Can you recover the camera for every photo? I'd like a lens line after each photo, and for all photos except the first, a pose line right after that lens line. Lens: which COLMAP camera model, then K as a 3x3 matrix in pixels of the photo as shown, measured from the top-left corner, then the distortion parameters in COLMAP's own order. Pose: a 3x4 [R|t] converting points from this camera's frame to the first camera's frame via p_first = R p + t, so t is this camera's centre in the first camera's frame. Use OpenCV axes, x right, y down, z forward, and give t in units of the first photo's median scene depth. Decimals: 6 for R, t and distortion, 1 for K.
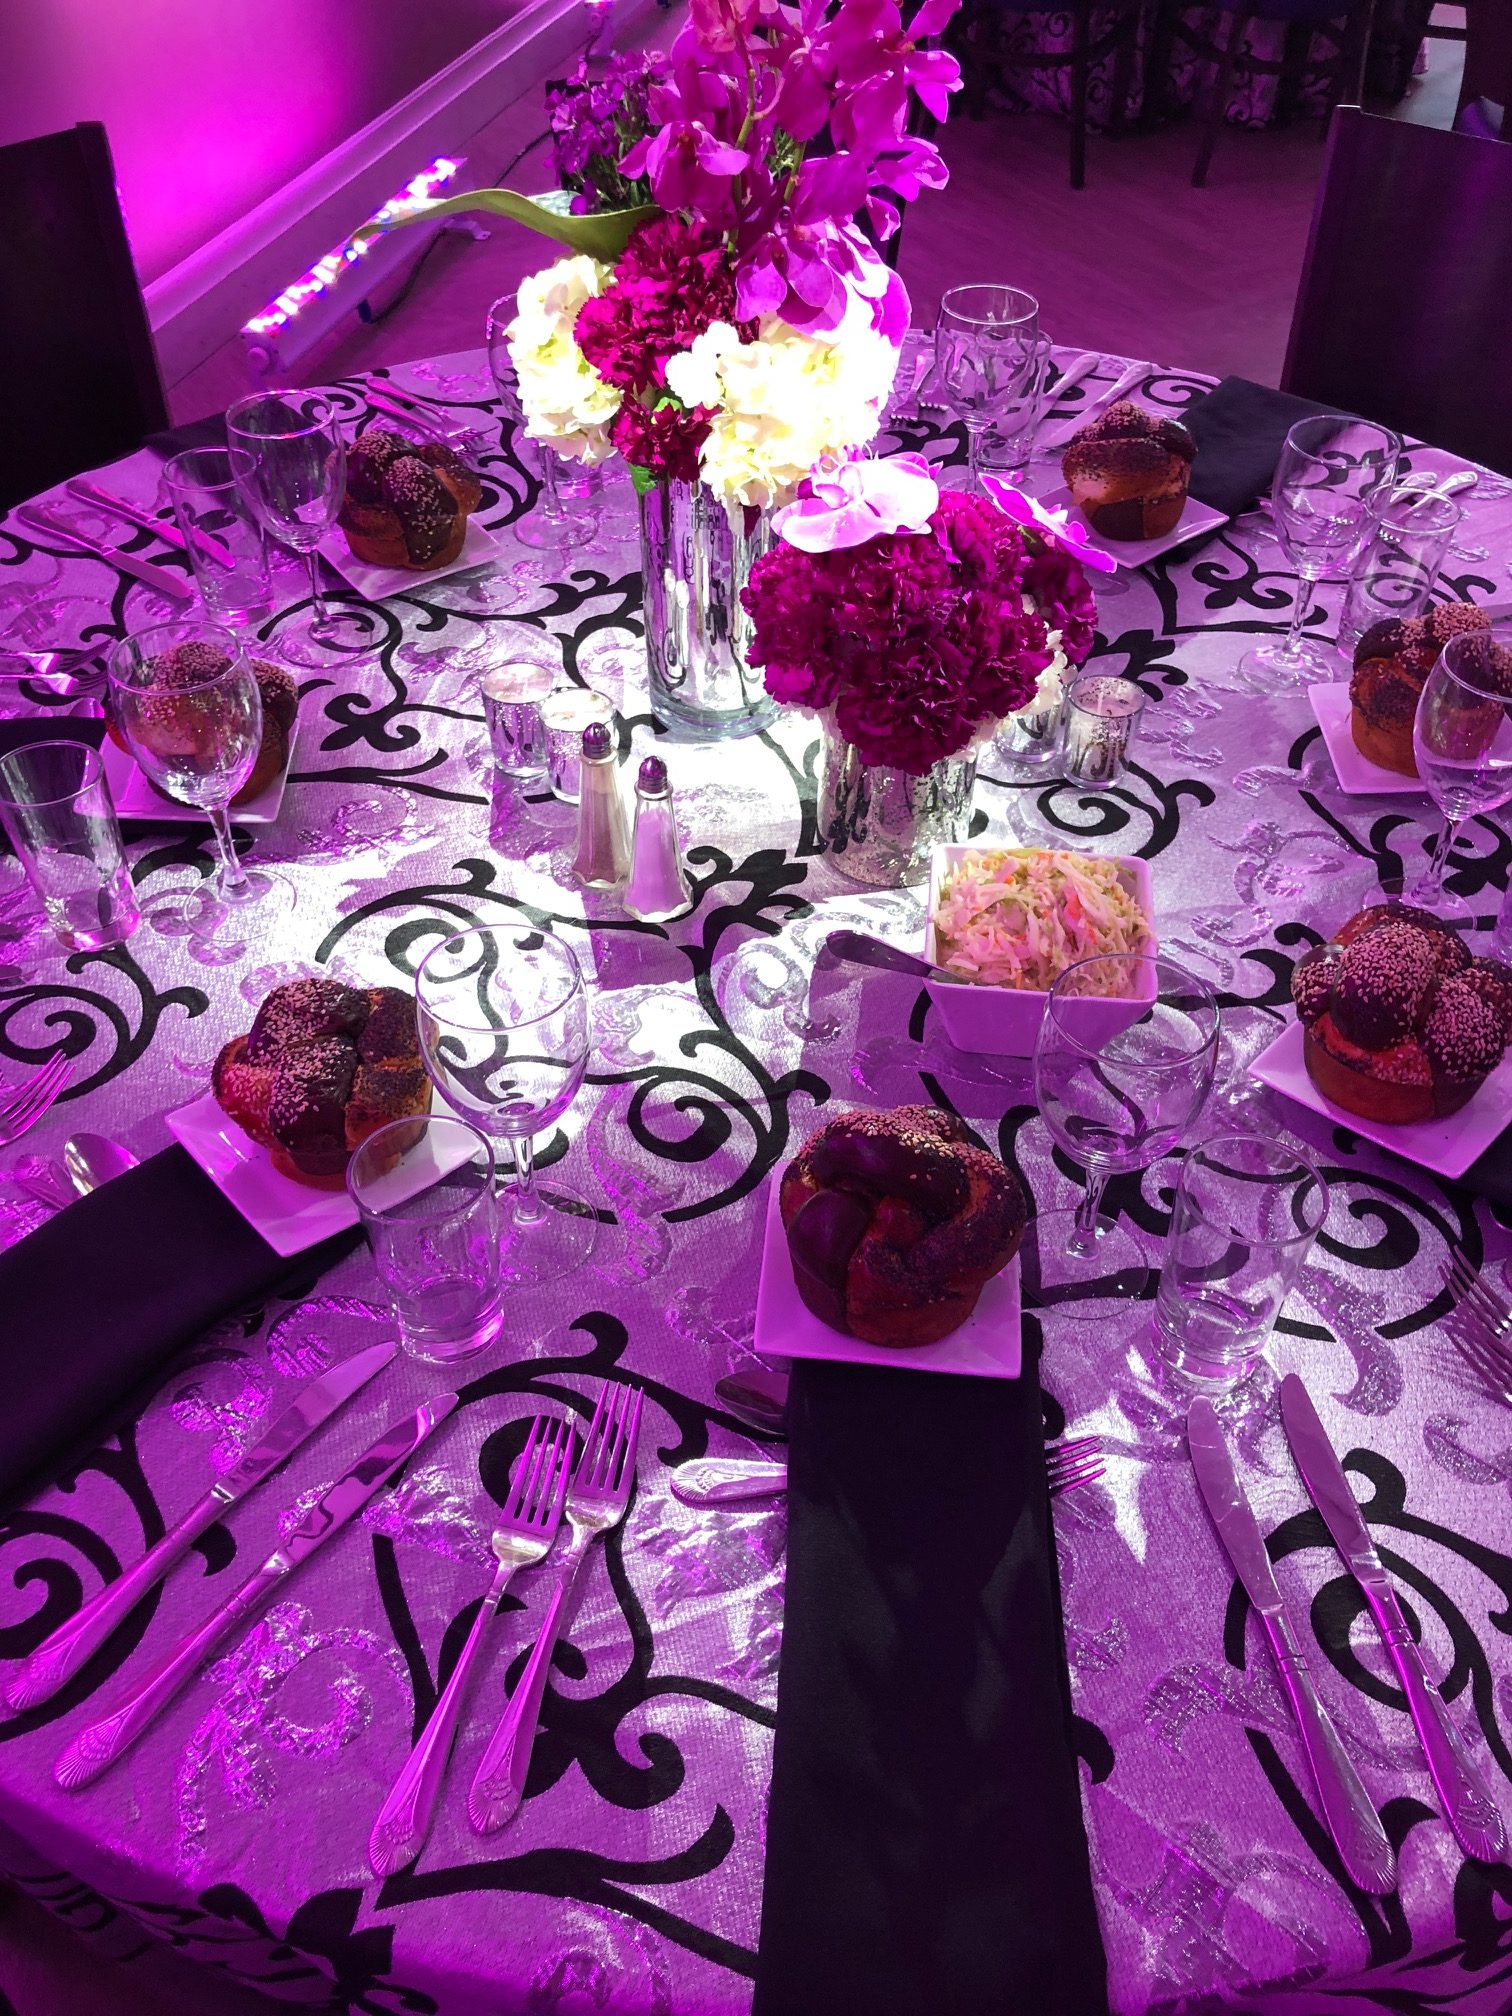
lens RADIAL K [[1632.4, 0, 756.7], [0, 1632.4, 1011.5], [0, 0, 1]] dist [0.018177, 0.003337]
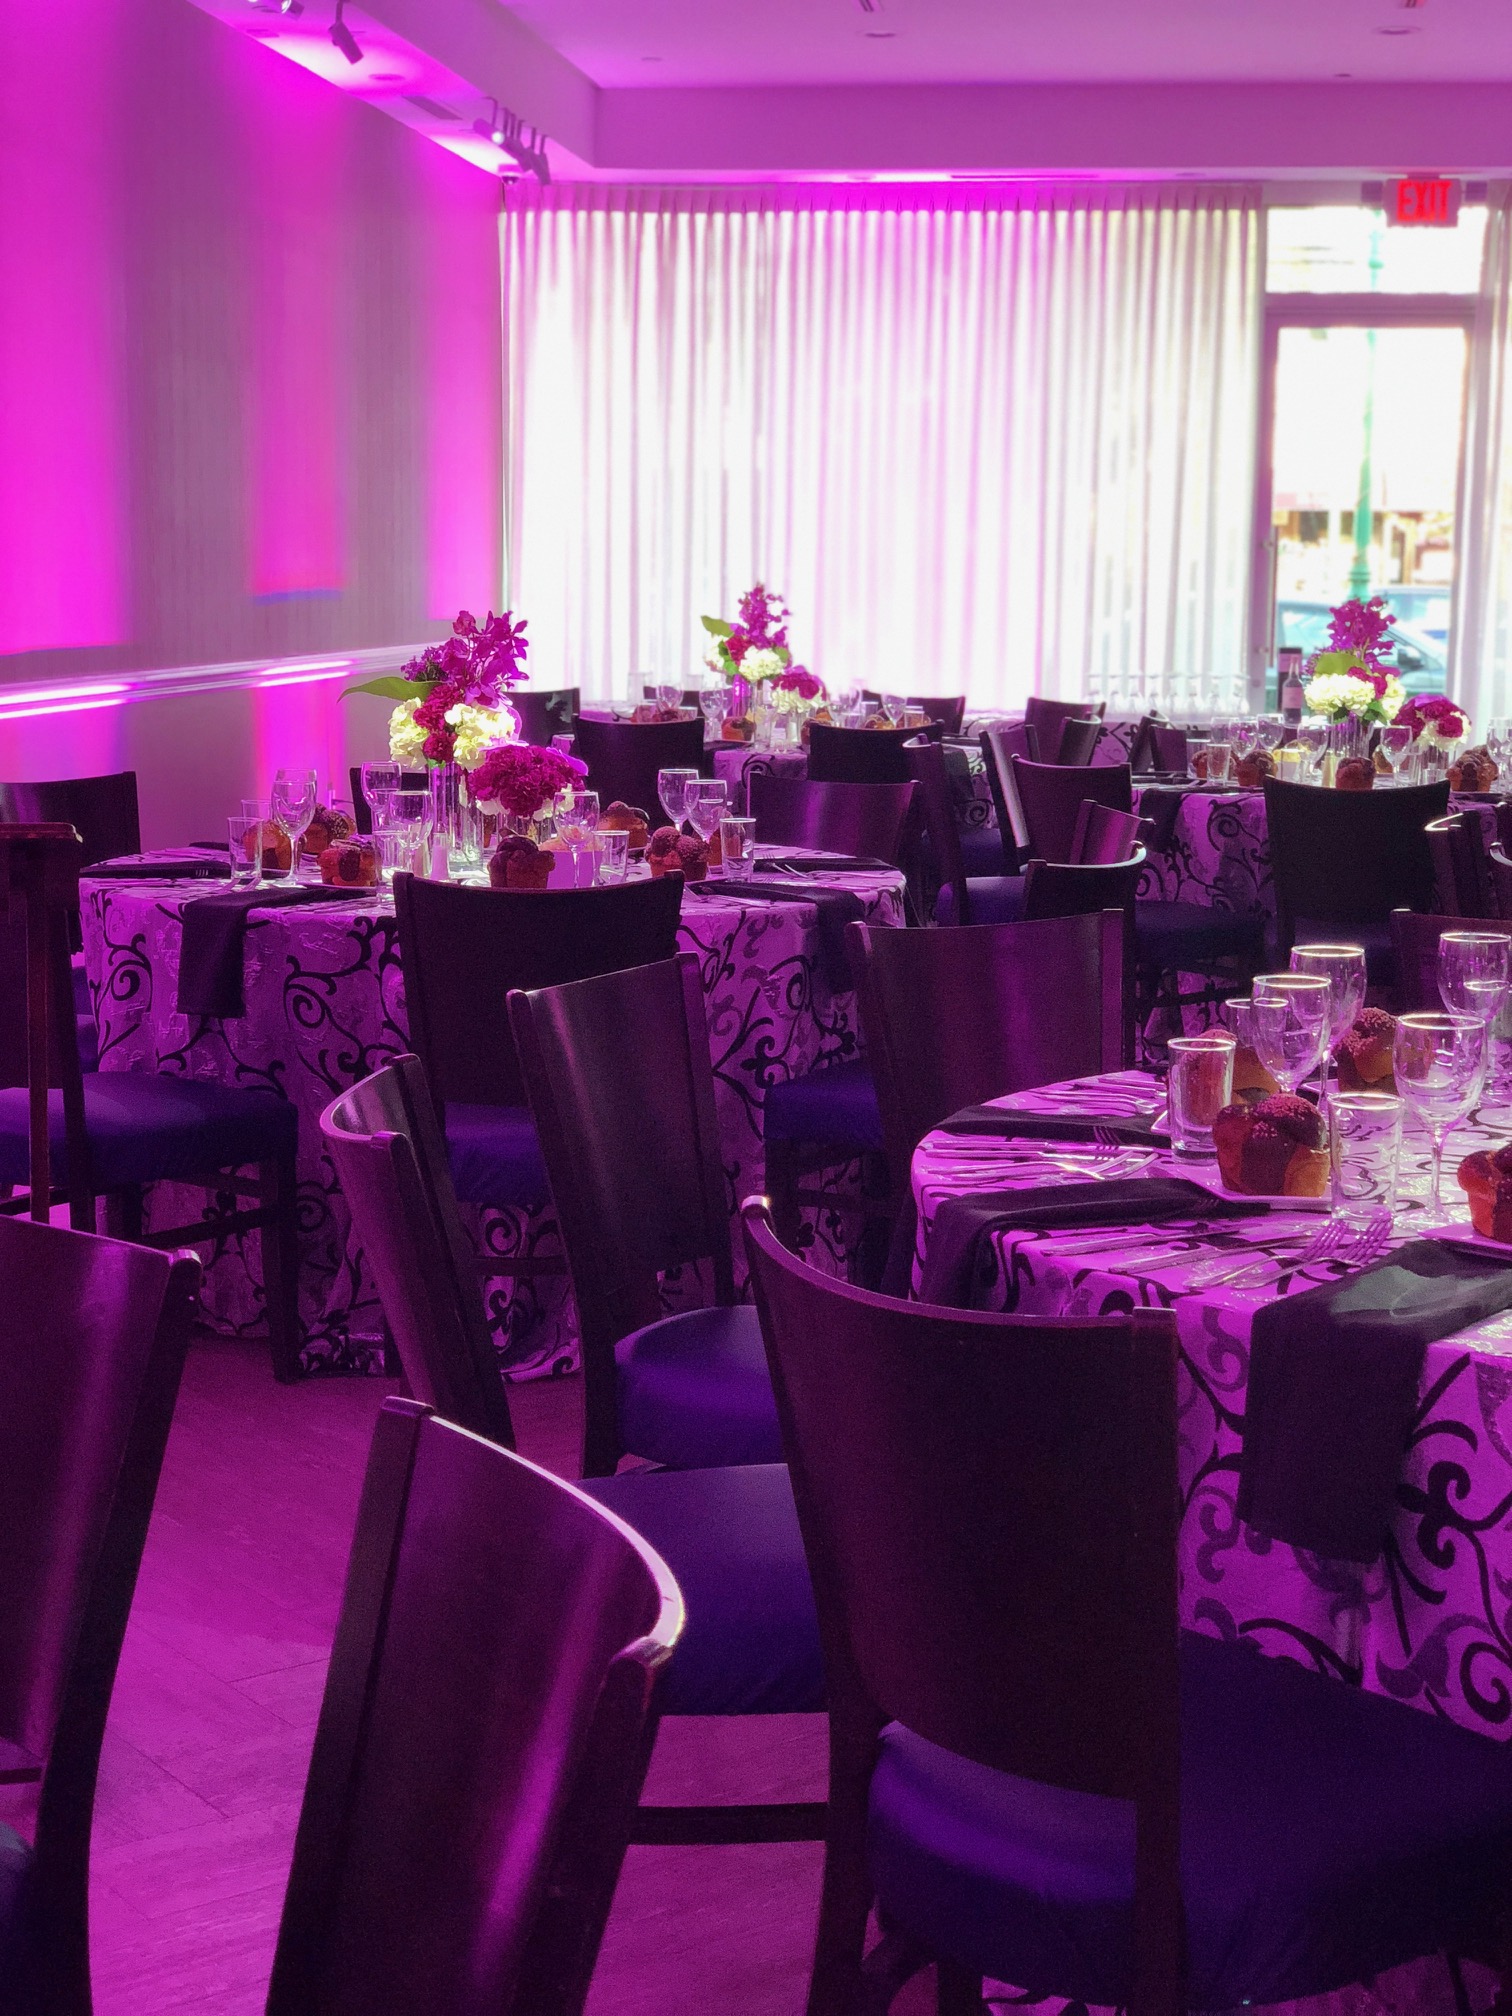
lens RADIAL K [[3021.0, 0, 758.1], [0, 3021.0, 1008.7], [0, 0, 1]] dist [0.092885, 0.000000]
pose [[0.992436, -0.013964, 0.121969, -0.180830], [0.084039, 0.801511, -0.592045, 3.761102], [-0.089492, 0.597817, 0.796622, -3.575805]]
